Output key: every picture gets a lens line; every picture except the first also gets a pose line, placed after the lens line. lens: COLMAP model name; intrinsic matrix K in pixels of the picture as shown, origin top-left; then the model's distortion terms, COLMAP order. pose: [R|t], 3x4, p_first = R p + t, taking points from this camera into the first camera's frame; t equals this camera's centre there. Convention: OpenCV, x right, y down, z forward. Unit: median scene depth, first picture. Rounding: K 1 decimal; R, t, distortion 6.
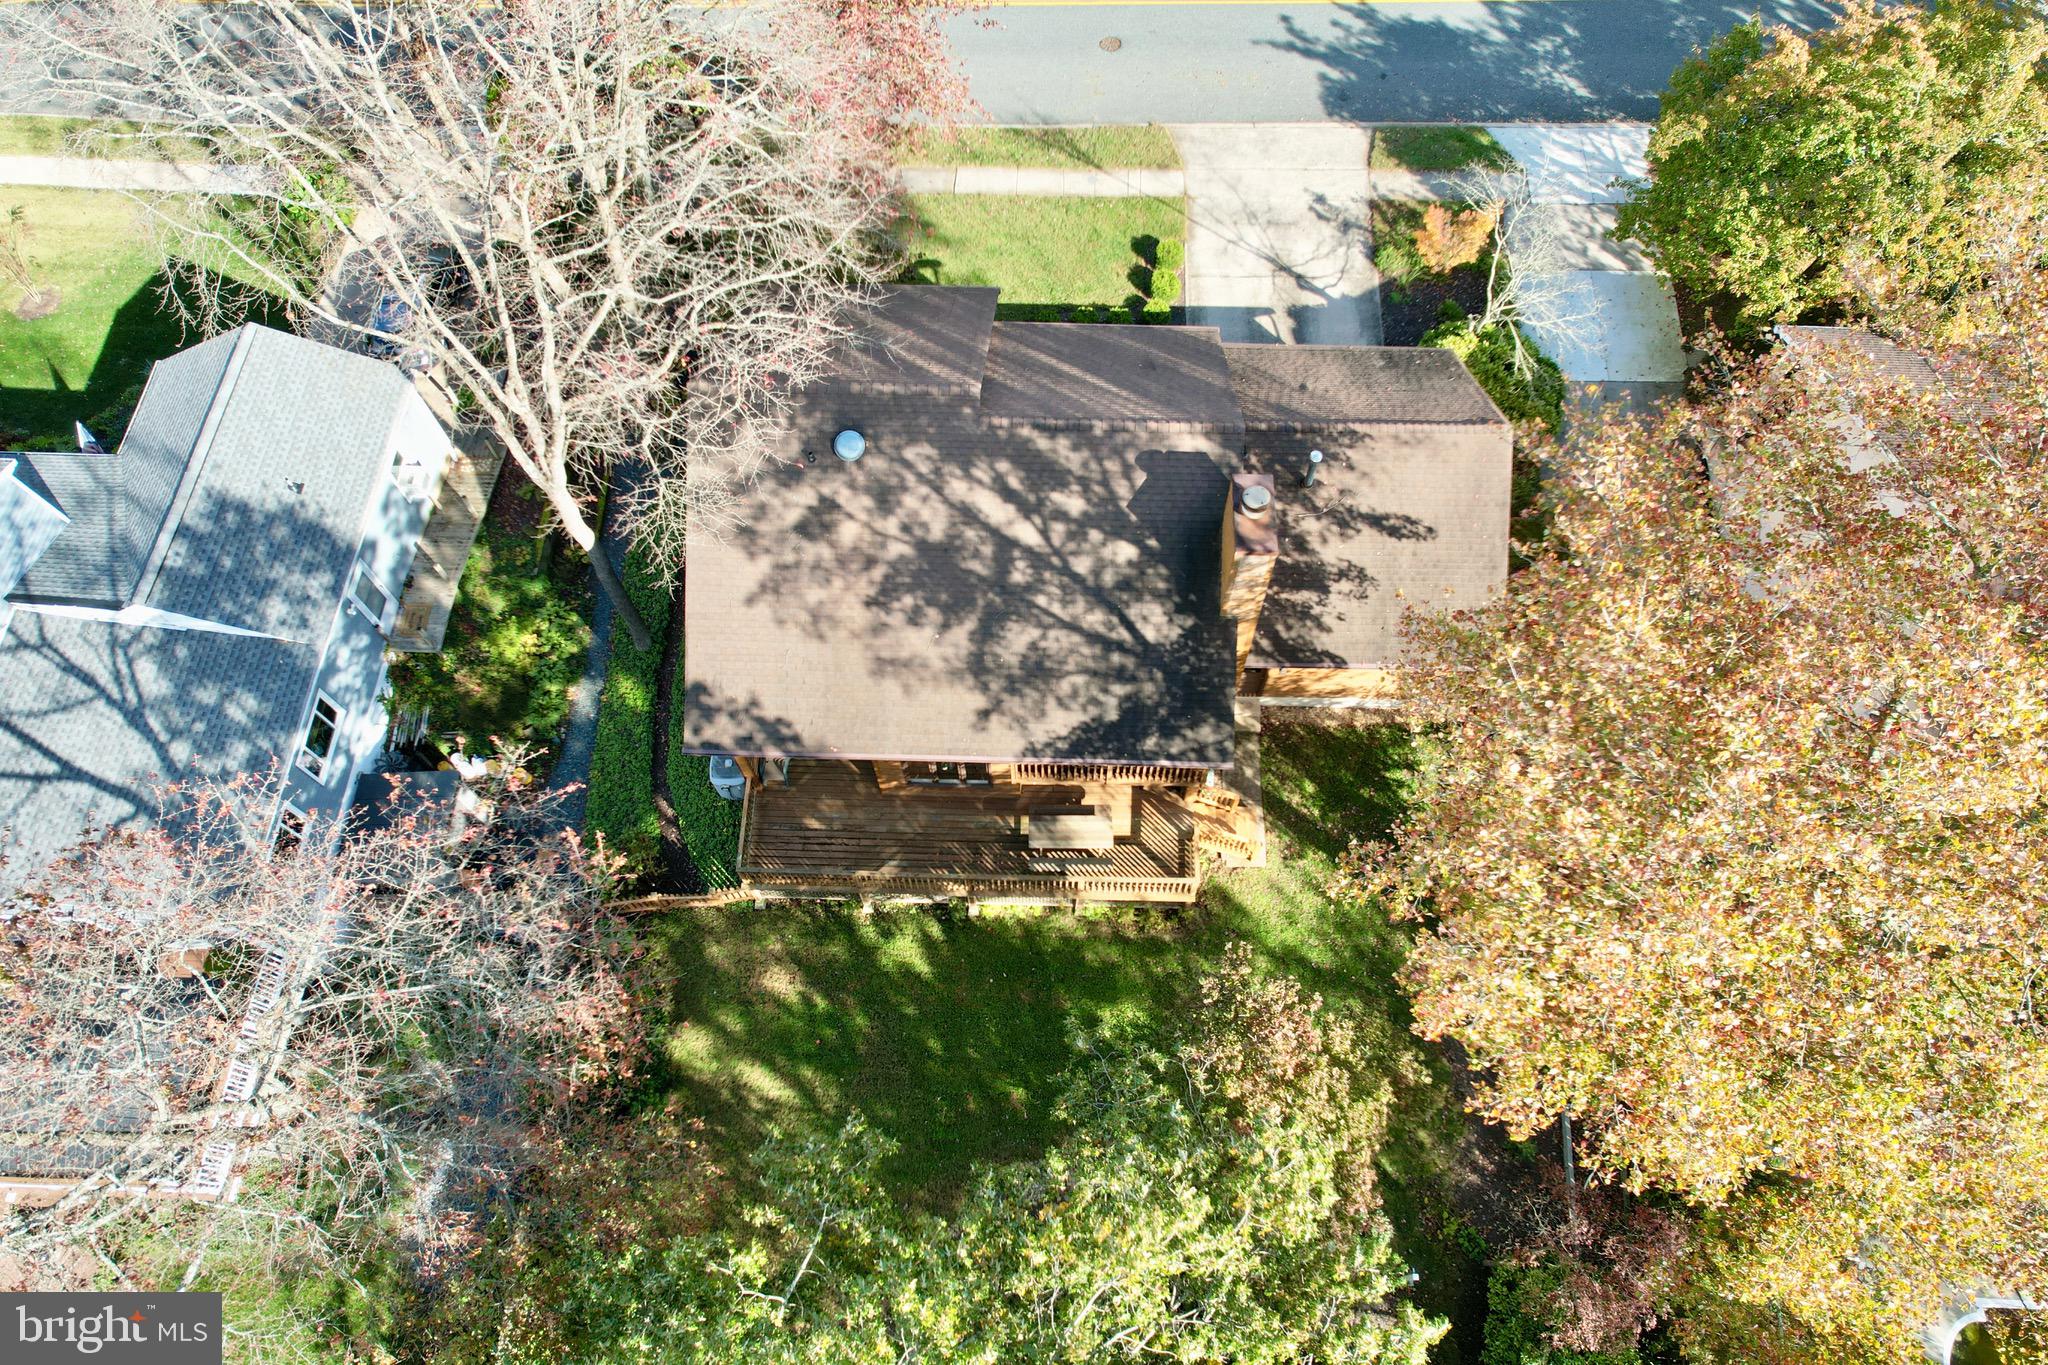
lens RADIAL K [[1302.7, 0, 1021.8], [0, 1302.7, 686.2], [0, 0, 1]] dist [-0.064312, 0.053446]
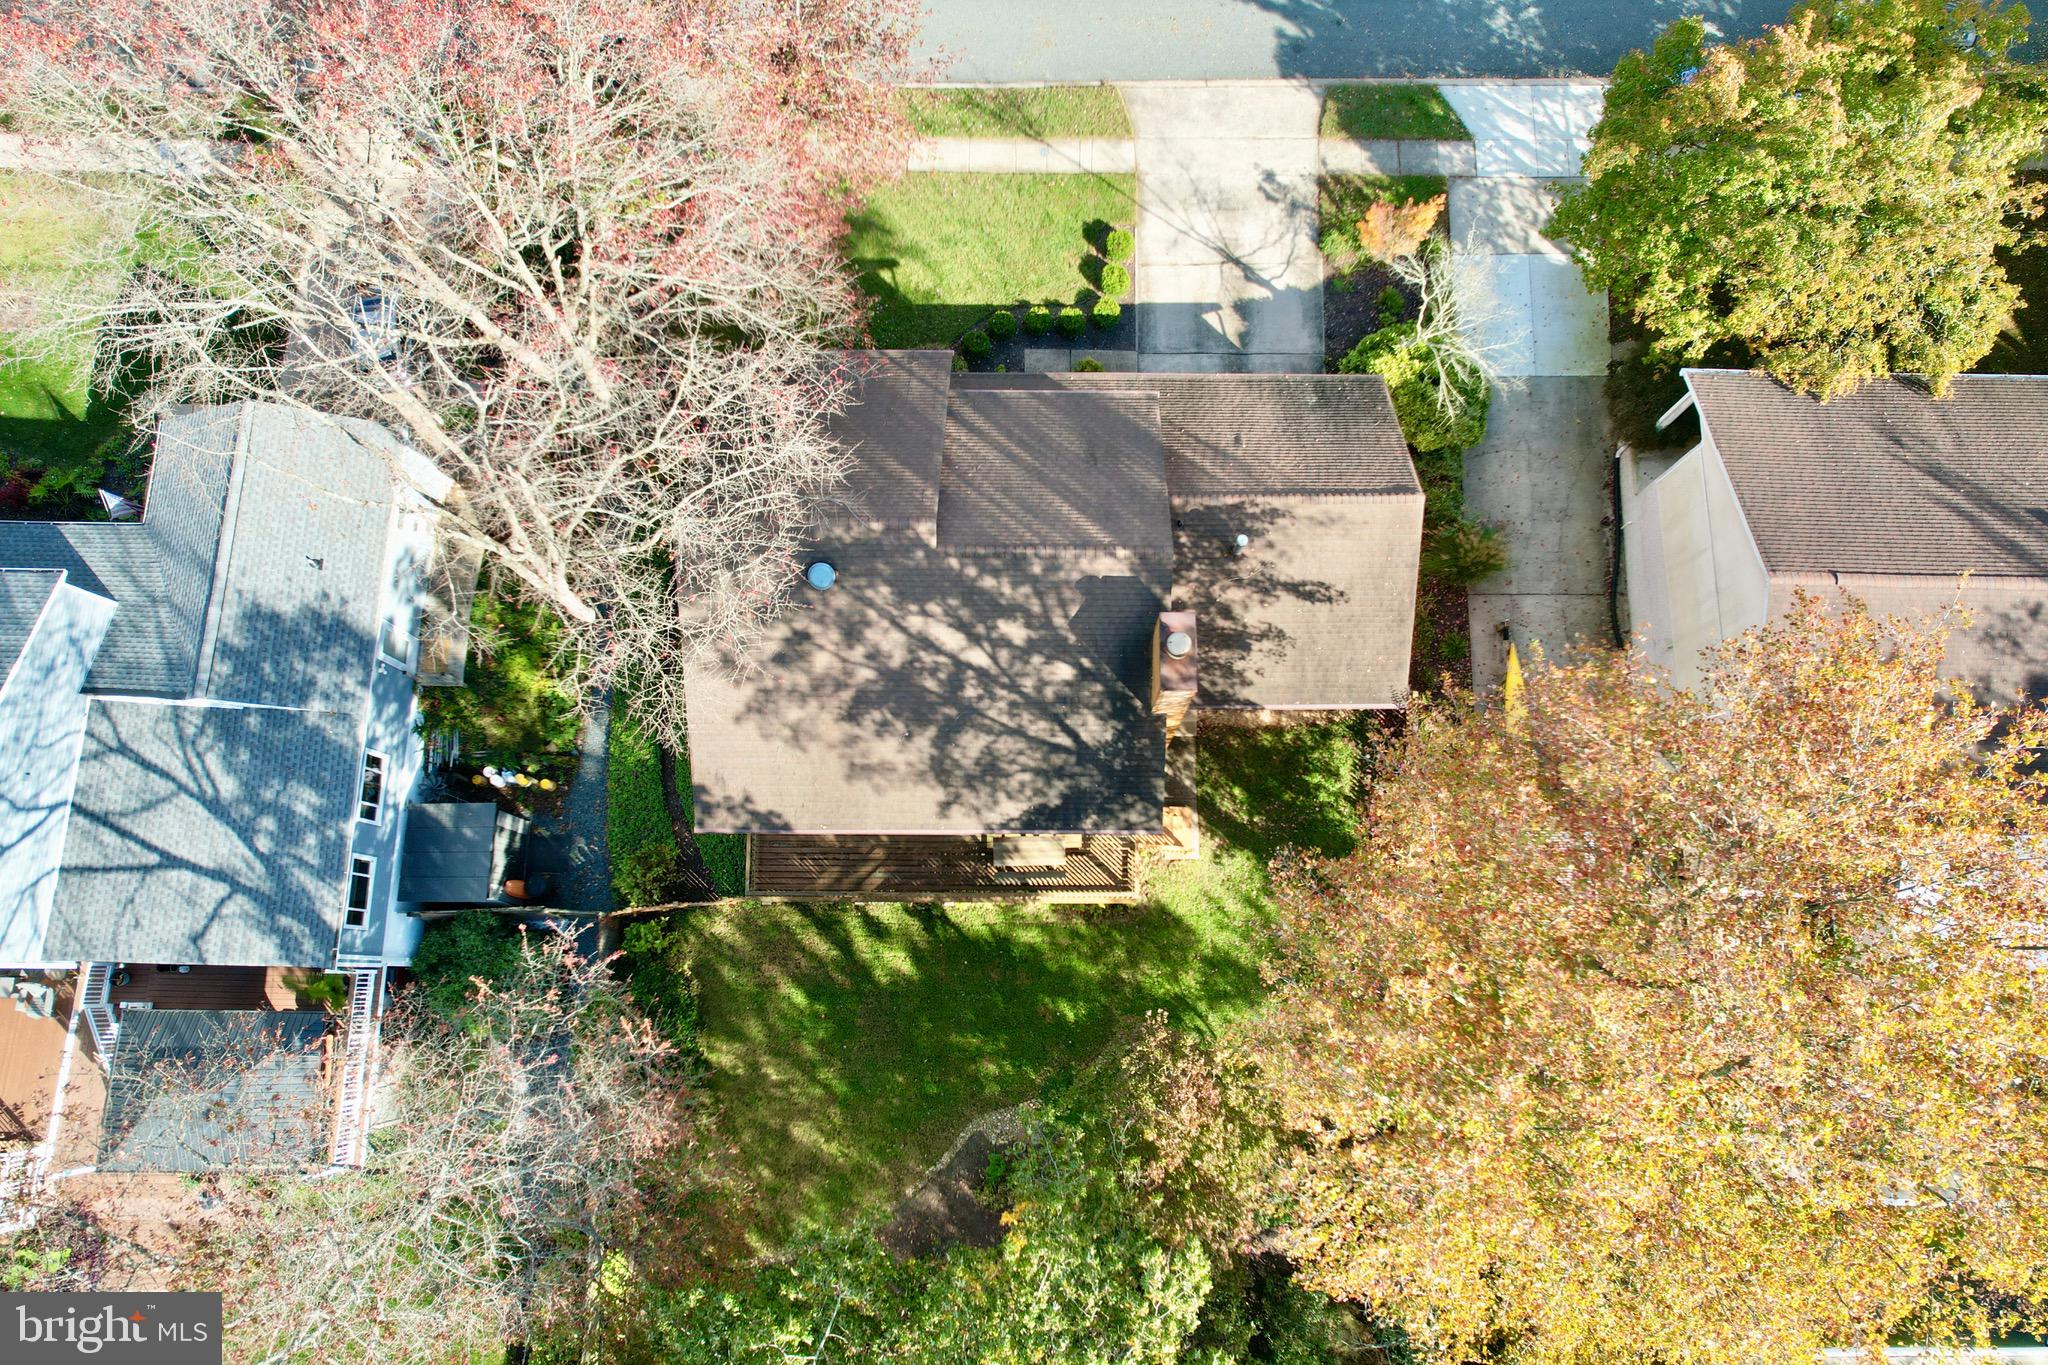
lens RADIAL K [[1302.7, 0, 1037.1], [0, 1302.7, 691.6], [0, 0, 1]] dist [-0.064312, 0.053446]
pose [[0.999590, -0.027548, 0.007835, 0.040524], [0.024802, 0.969396, 0.244248, -0.314831], [-0.014324, -0.243953, 0.969681, -0.098956]]
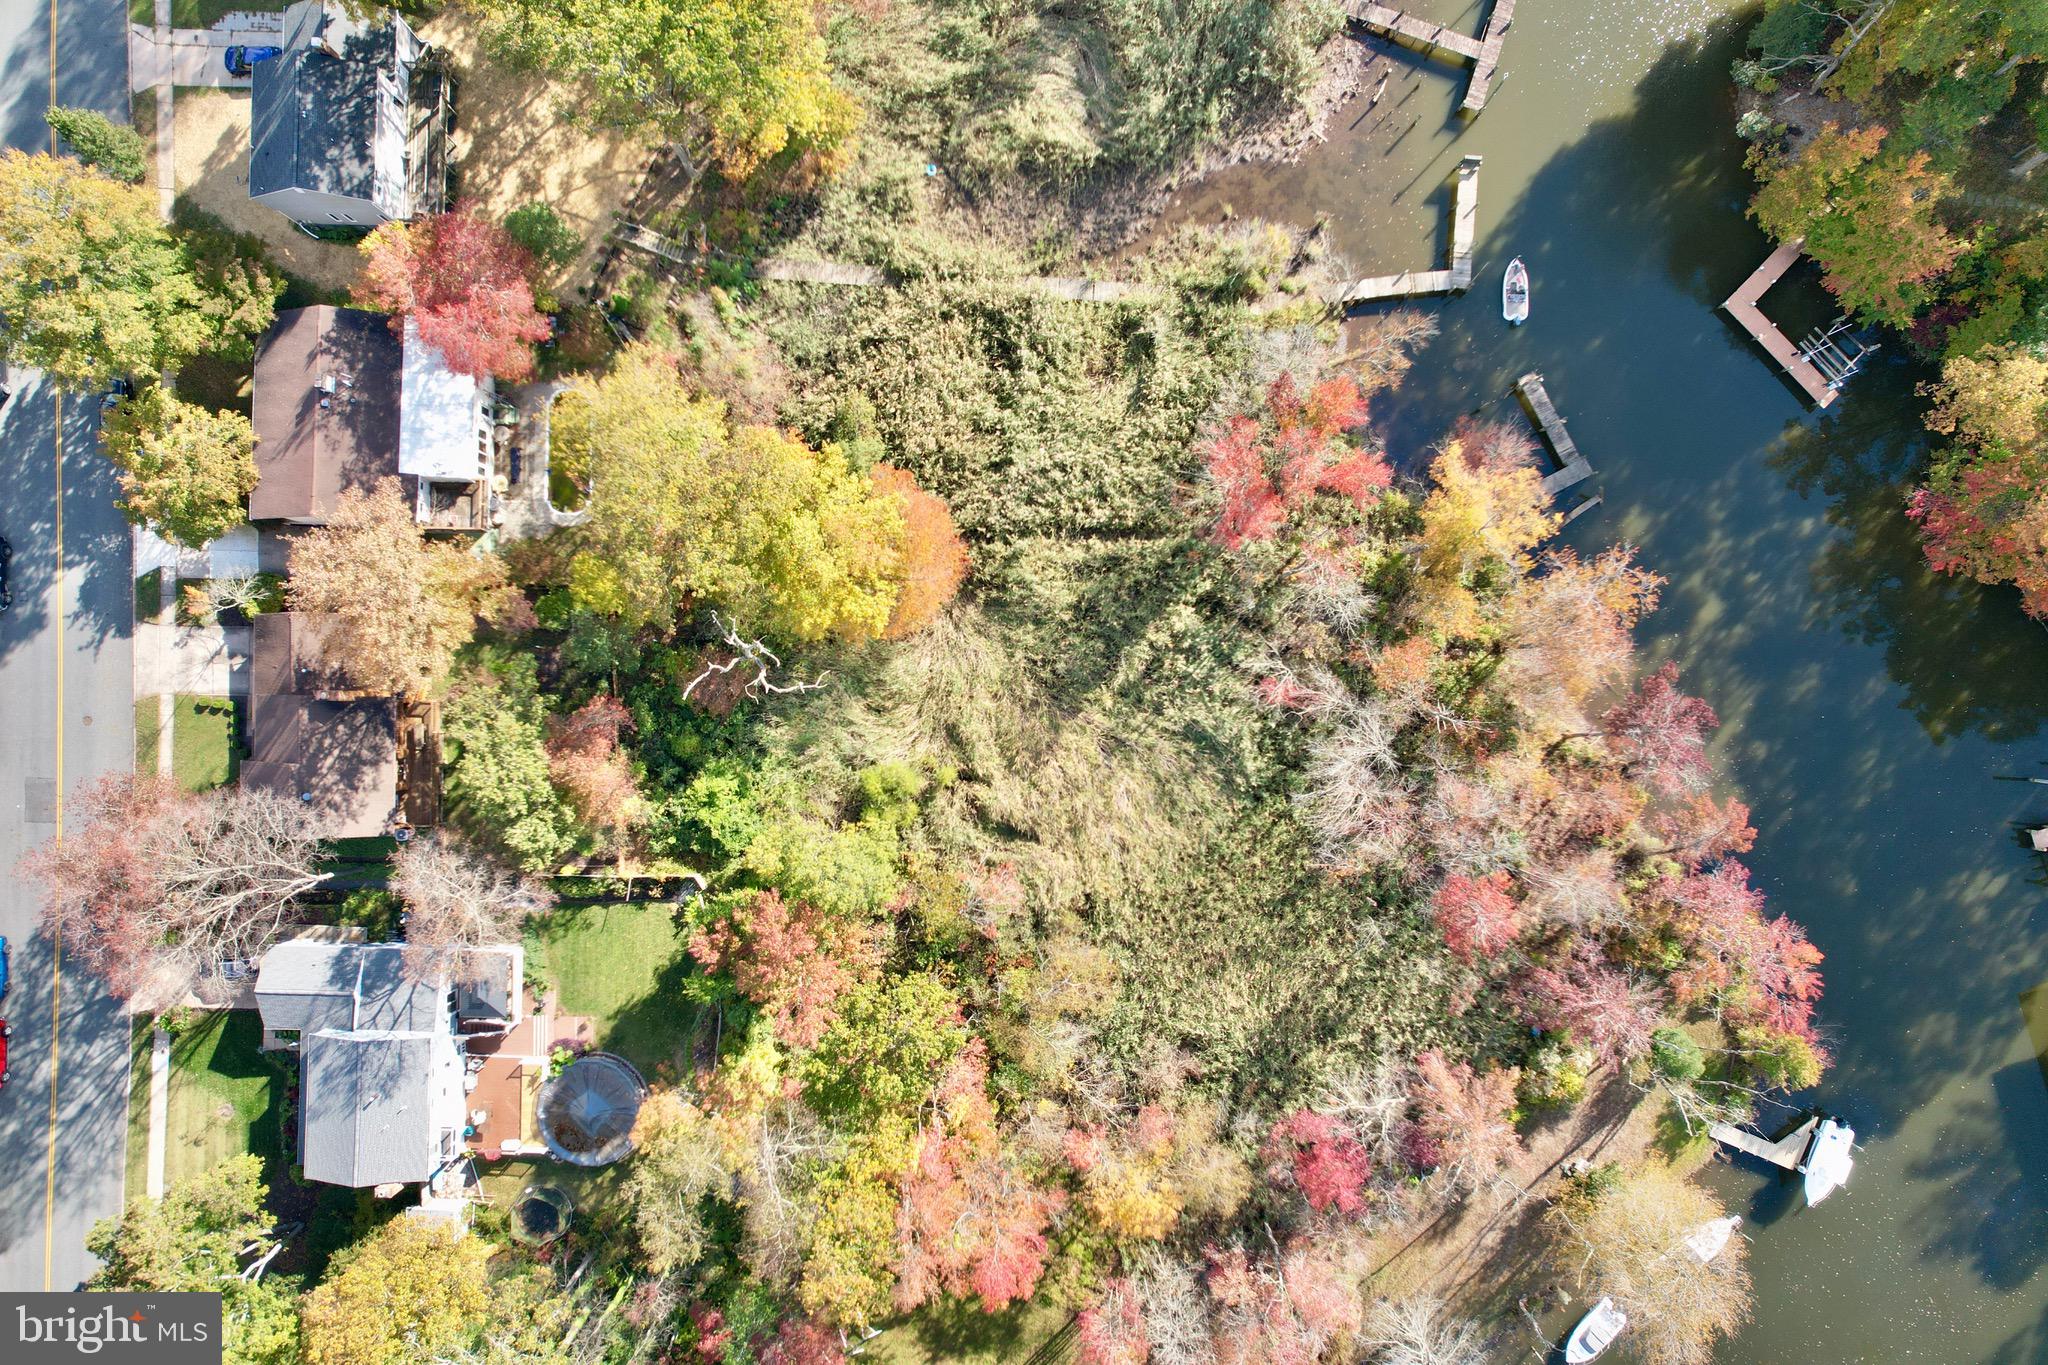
lens RADIAL K [[1302.7, 0, 1034.6], [0, 1302.7, 683.3], [0, 0, 1]] dist [-0.064312, 0.053446]
pose [[-0.025740, -0.999648, 0.006422, 0.115012], [0.886563, -0.019859, 0.462182, -0.031522], [-0.461891, 0.017591, 0.886762, -2.914512]]
